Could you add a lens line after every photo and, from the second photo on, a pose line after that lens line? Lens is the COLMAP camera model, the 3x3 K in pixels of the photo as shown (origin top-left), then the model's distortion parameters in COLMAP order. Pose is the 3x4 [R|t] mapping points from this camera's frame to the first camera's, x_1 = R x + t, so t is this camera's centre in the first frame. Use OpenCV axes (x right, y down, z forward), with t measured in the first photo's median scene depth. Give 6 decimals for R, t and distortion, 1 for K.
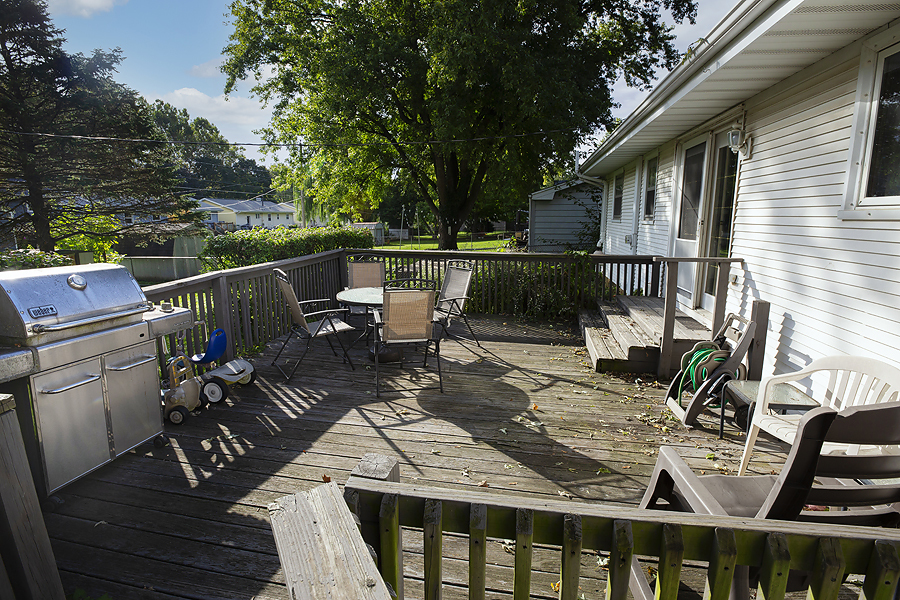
lens RADIAL K [[436.5, 0, 451.0], [0, 436.5, 294.1], [0, 0, 1]] dist [-0.024776, -0.002916]
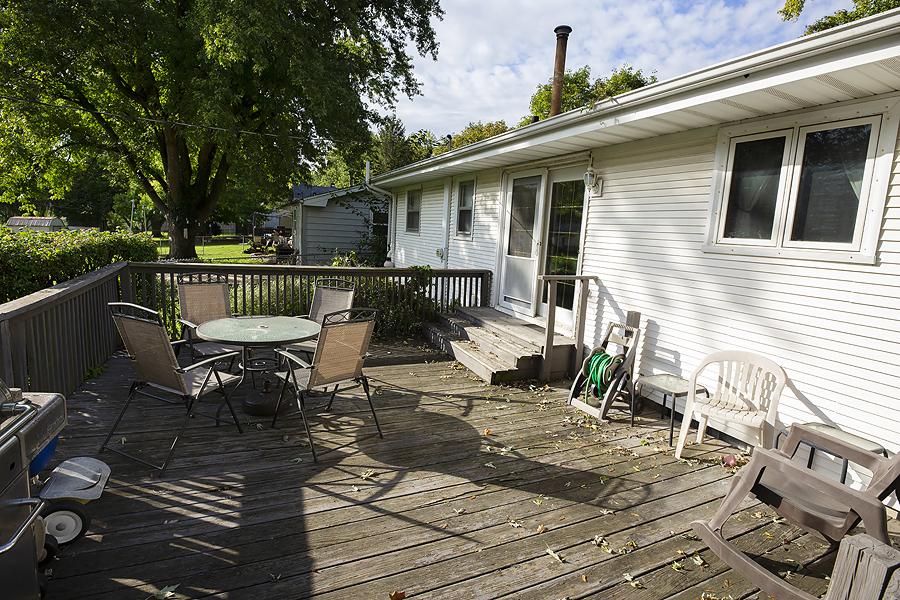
lens RADIAL K [[436.5, 0, 451.6], [0, 436.5, 294.4], [0, 0, 1]] dist [-0.024776, -0.002916]
pose [[0.819333, -0.039015, 0.571989, -0.119533], [0.045132, 0.998975, 0.003491, -0.016520], [-0.571539, 0.022955, 0.820254, 0.065658]]
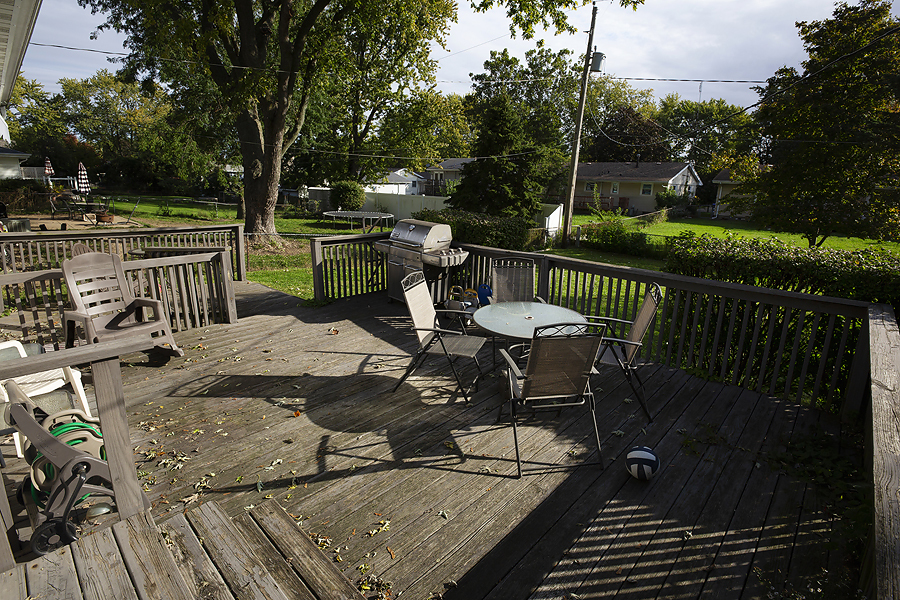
lens RADIAL K [[436.5, 0, 451.3], [0, 436.5, 297.0], [0, 0, 1]] dist [-0.024776, -0.002916]
pose [[-0.549706, 0.198841, -0.811348, 0.208643], [-0.174656, 0.922434, 0.344399, -0.105544], [0.816896, 0.331025, -0.472339, 0.465888]]
